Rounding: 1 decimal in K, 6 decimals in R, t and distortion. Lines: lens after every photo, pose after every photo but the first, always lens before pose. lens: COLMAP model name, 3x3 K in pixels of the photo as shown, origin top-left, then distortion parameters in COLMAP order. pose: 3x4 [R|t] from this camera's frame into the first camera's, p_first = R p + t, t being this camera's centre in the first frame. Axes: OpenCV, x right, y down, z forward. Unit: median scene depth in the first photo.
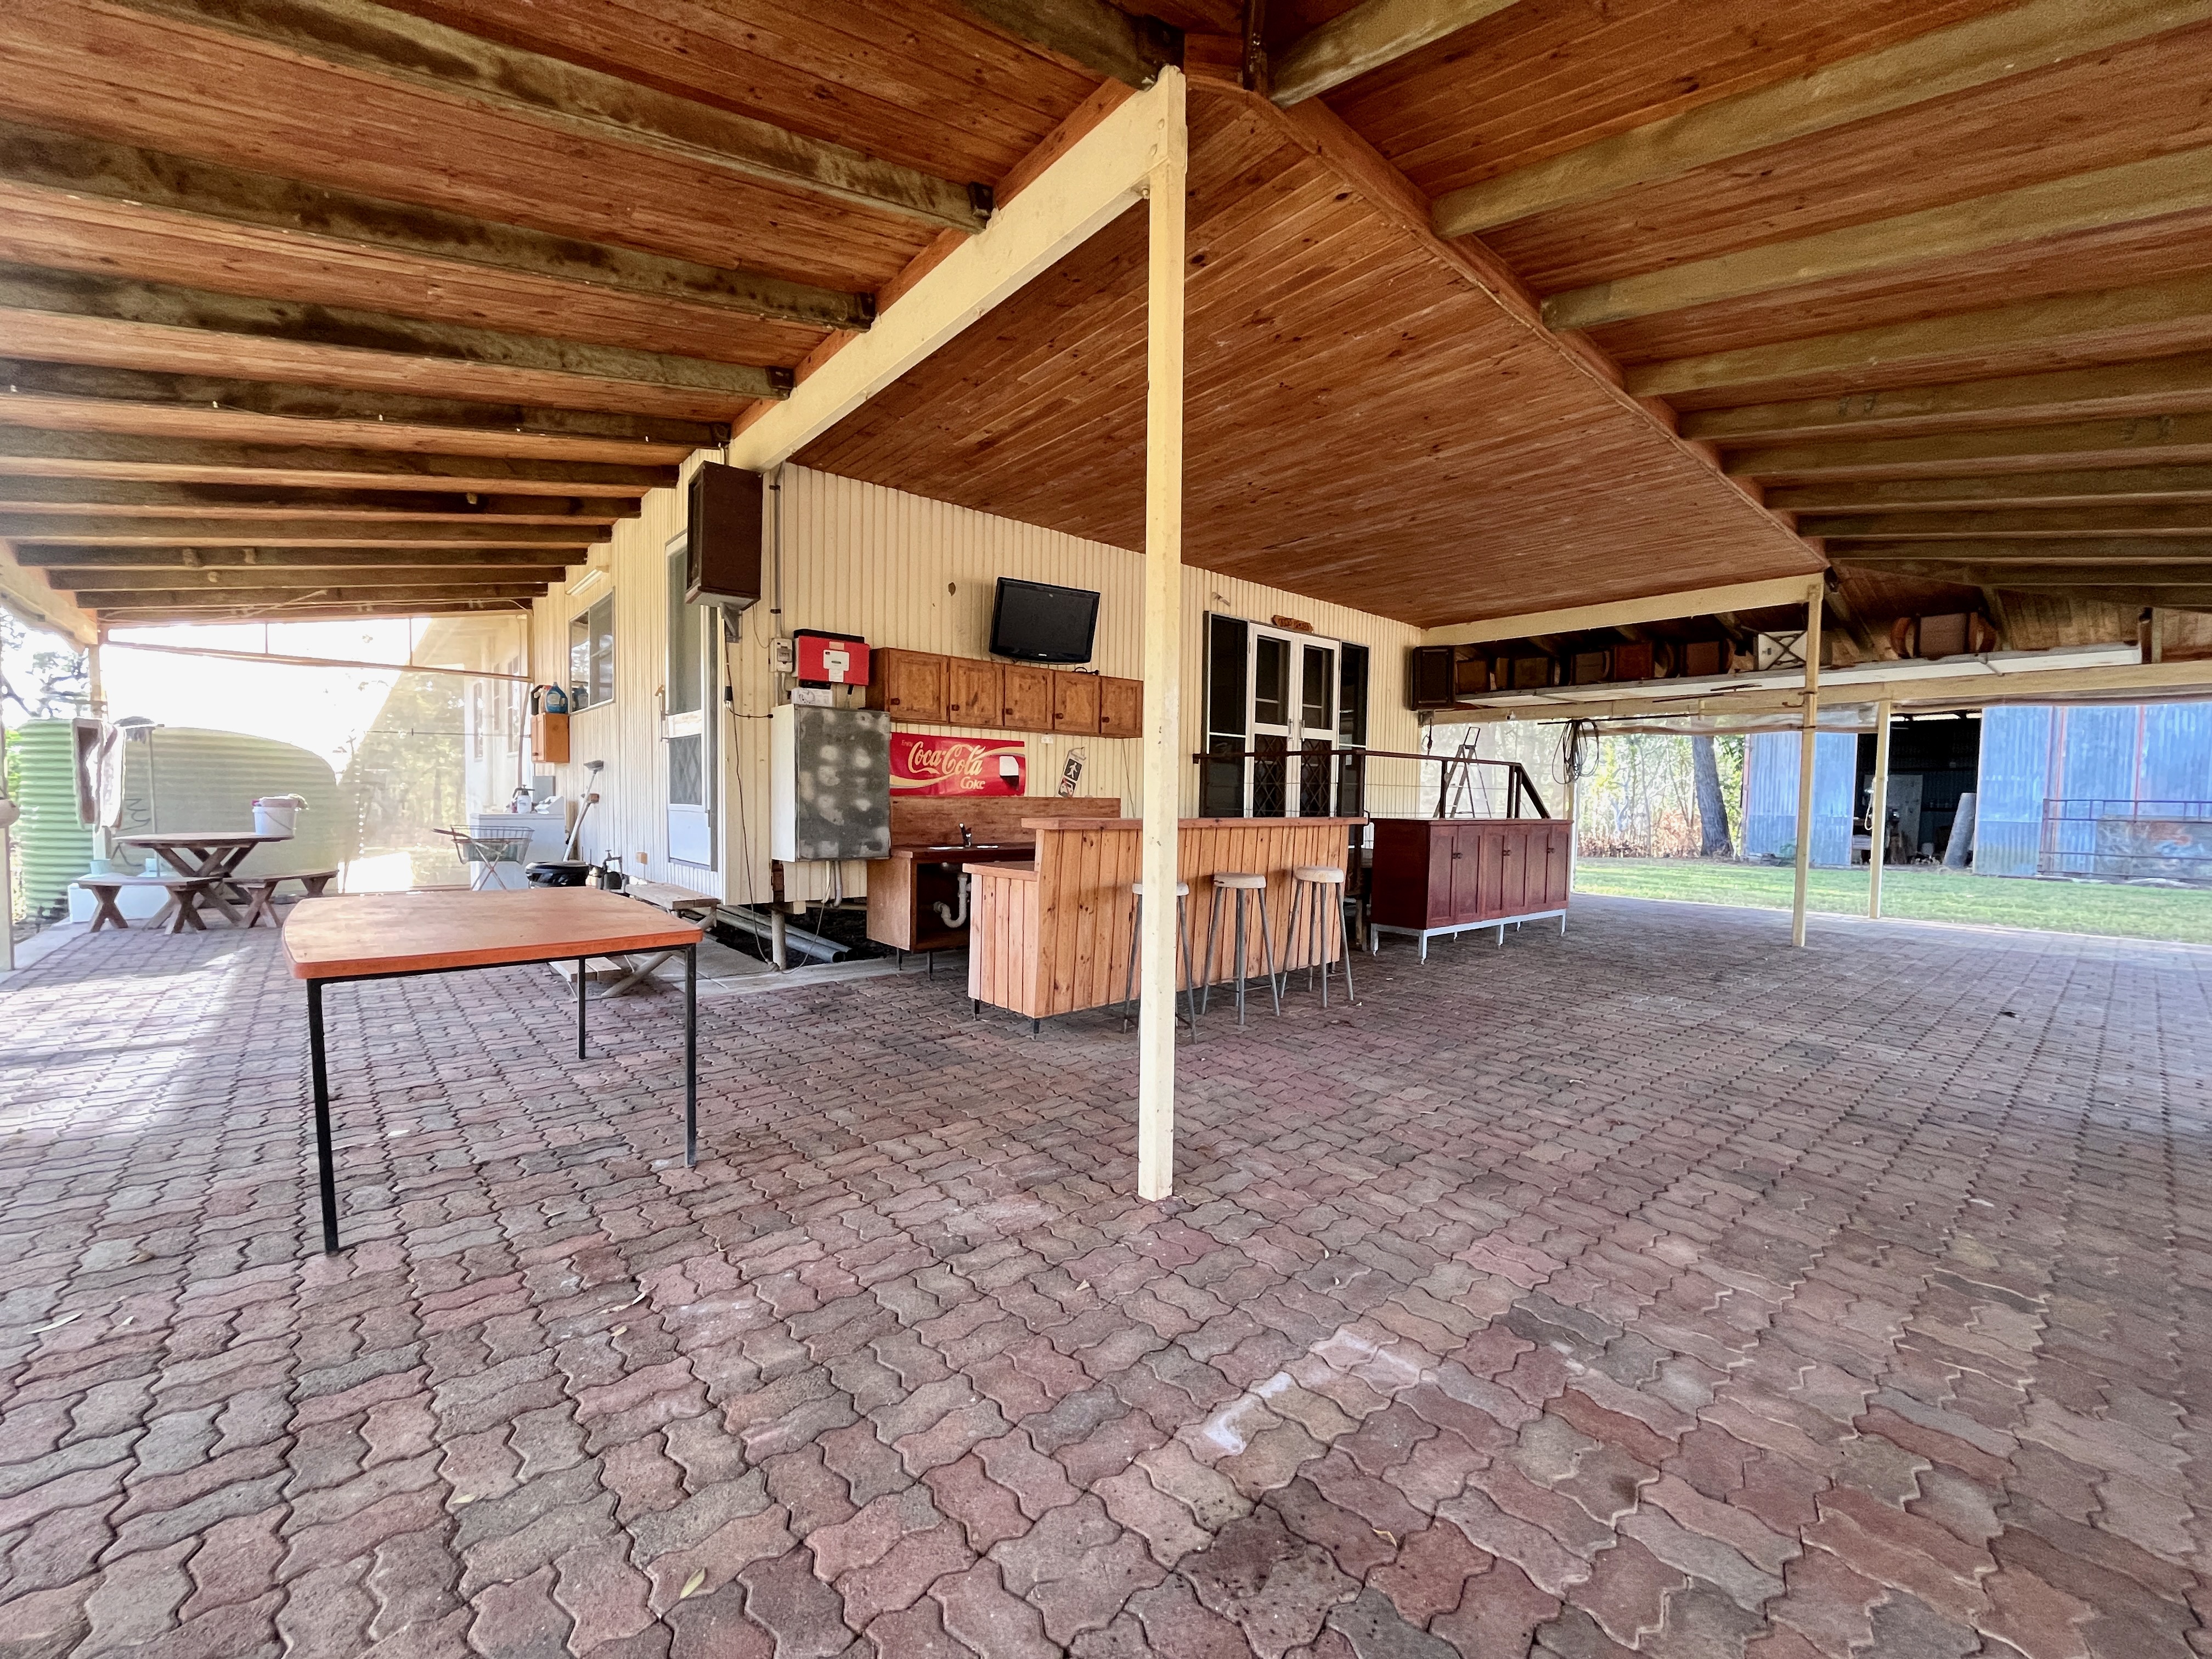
lens RADIAL K [[898.3, 0, 1100.7], [0, 898.3, 835.3], [0, 0, 1]] dist [-0.013567, -0.000850]
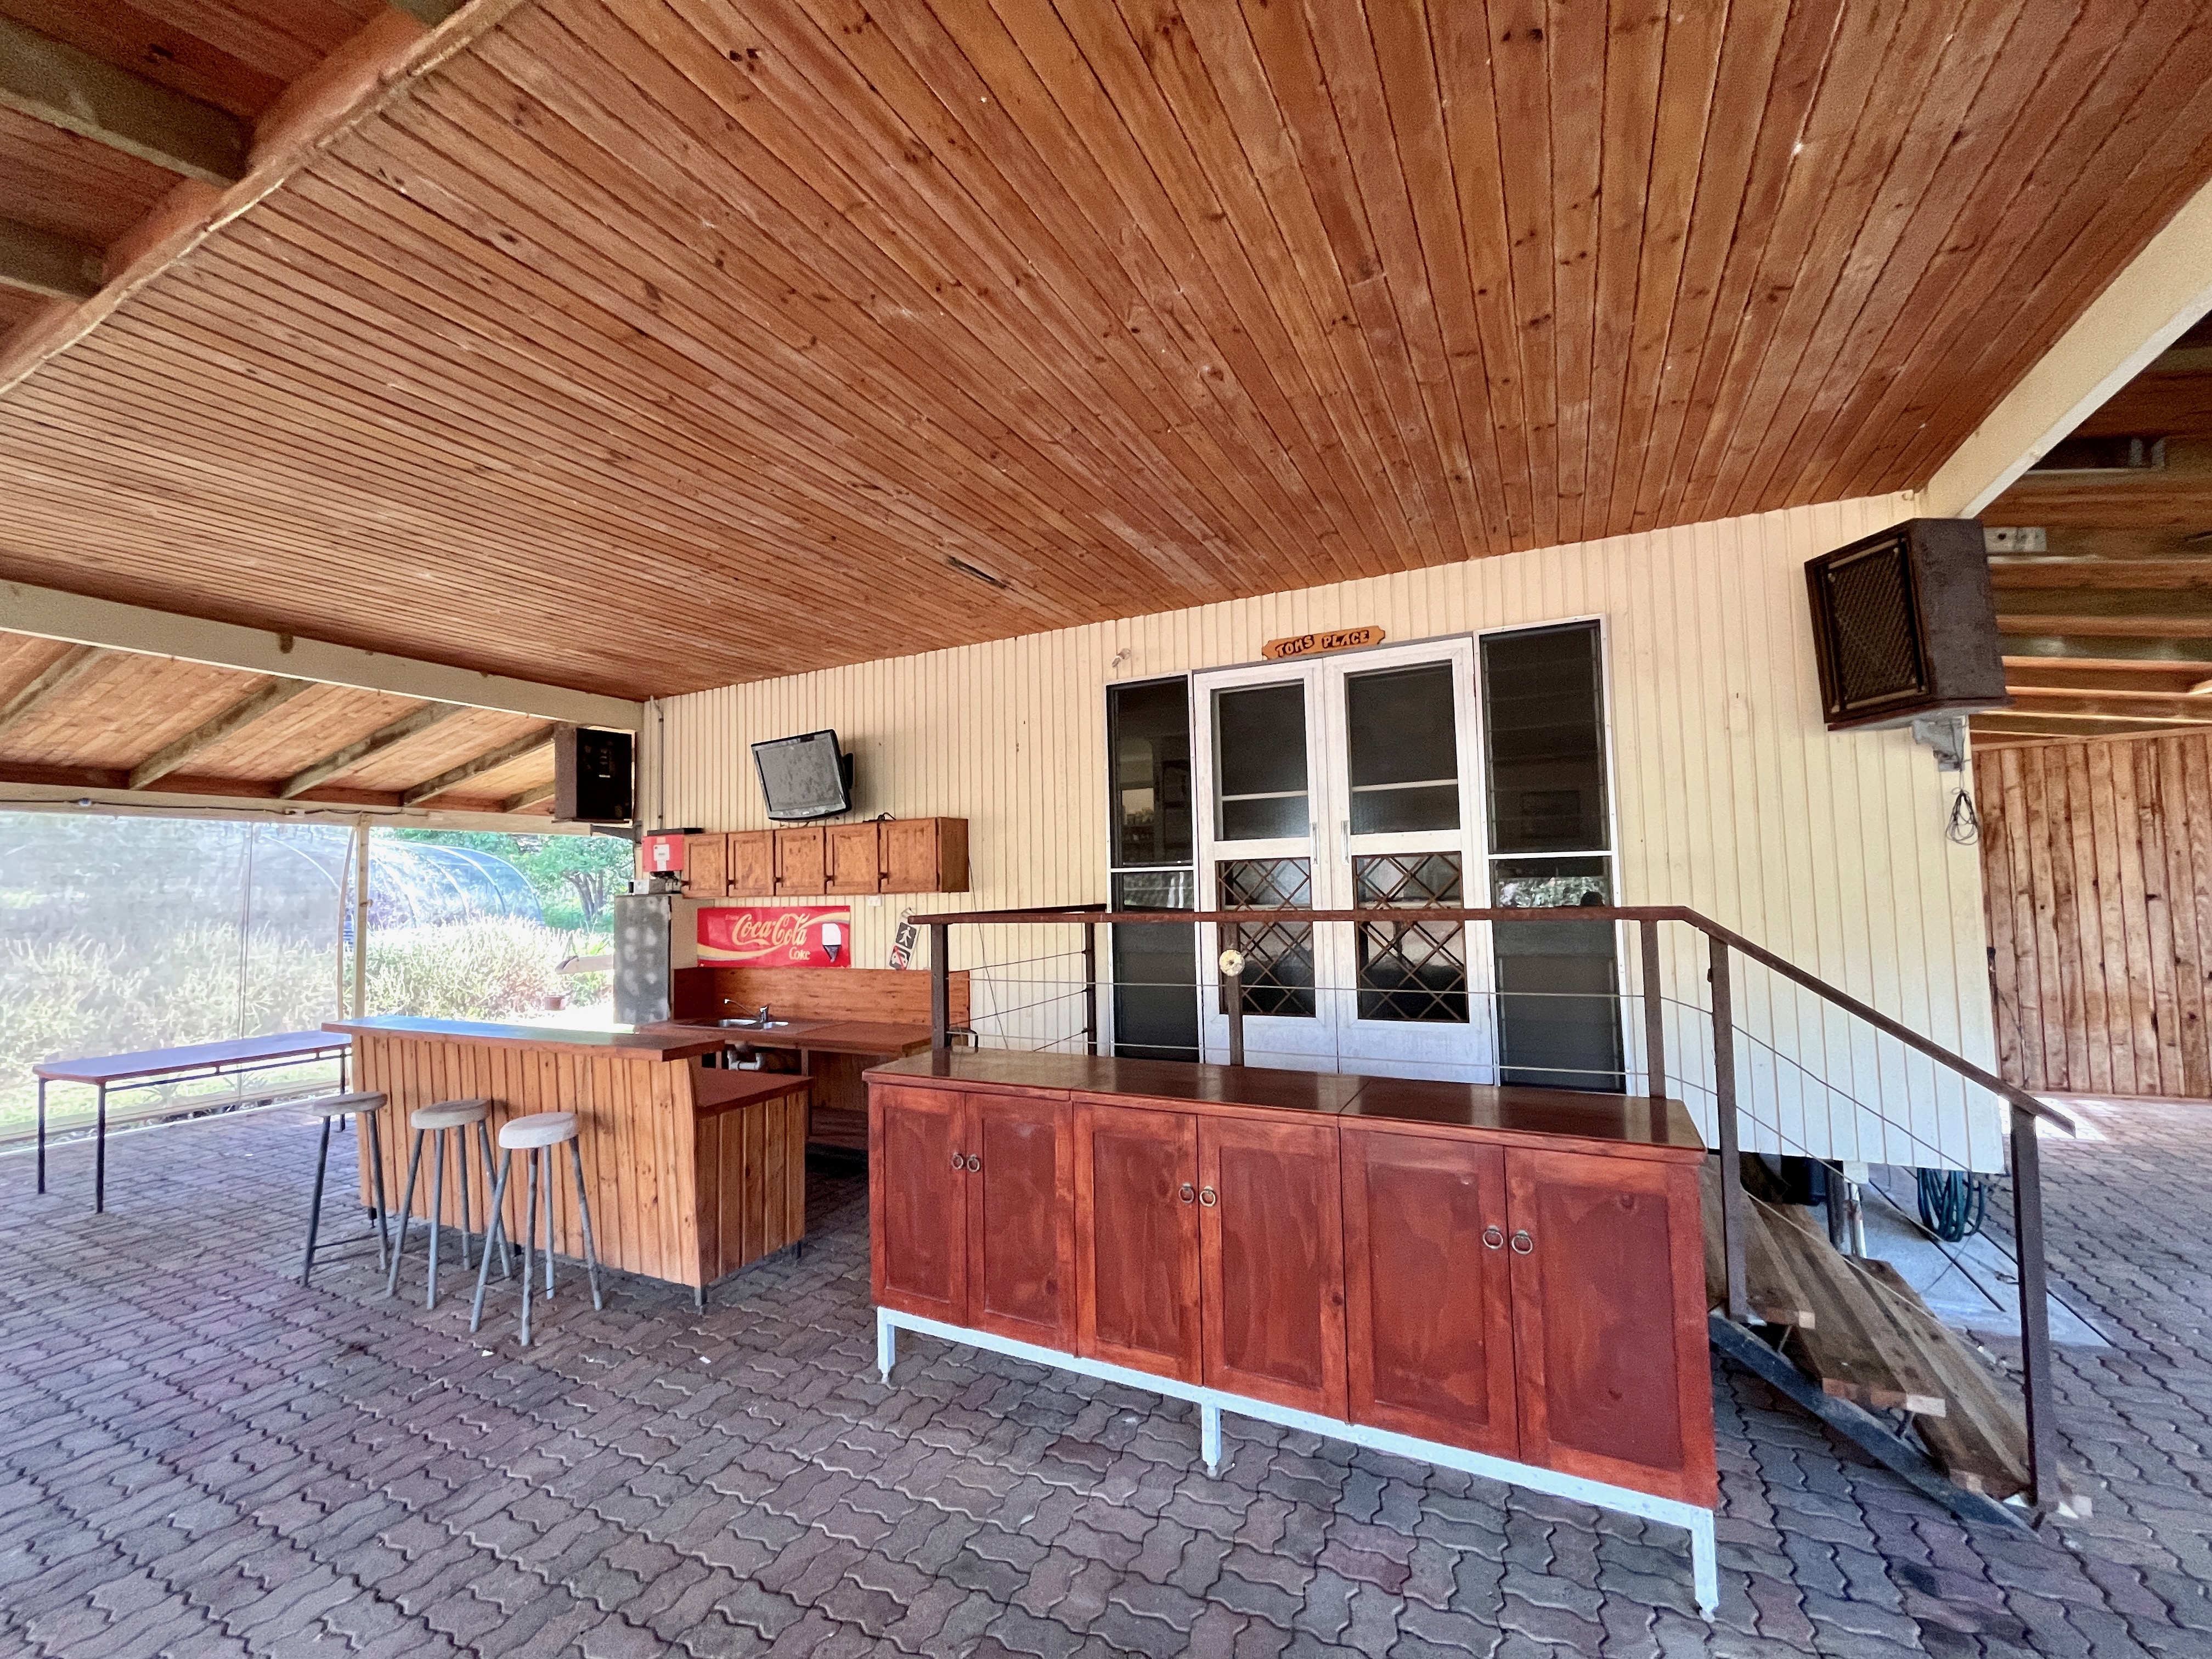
lens RADIAL K [[898.3, 0, 1107.1], [0, 898.3, 832.0], [0, 0, 1]] dist [-0.013567, -0.000850]
pose [[0.388041, -0.083252, -0.917875, 0.818788], [-0.010044, 0.995471, -0.094536, -0.094265], [0.921588, 0.045903, 0.385447, 0.877016]]
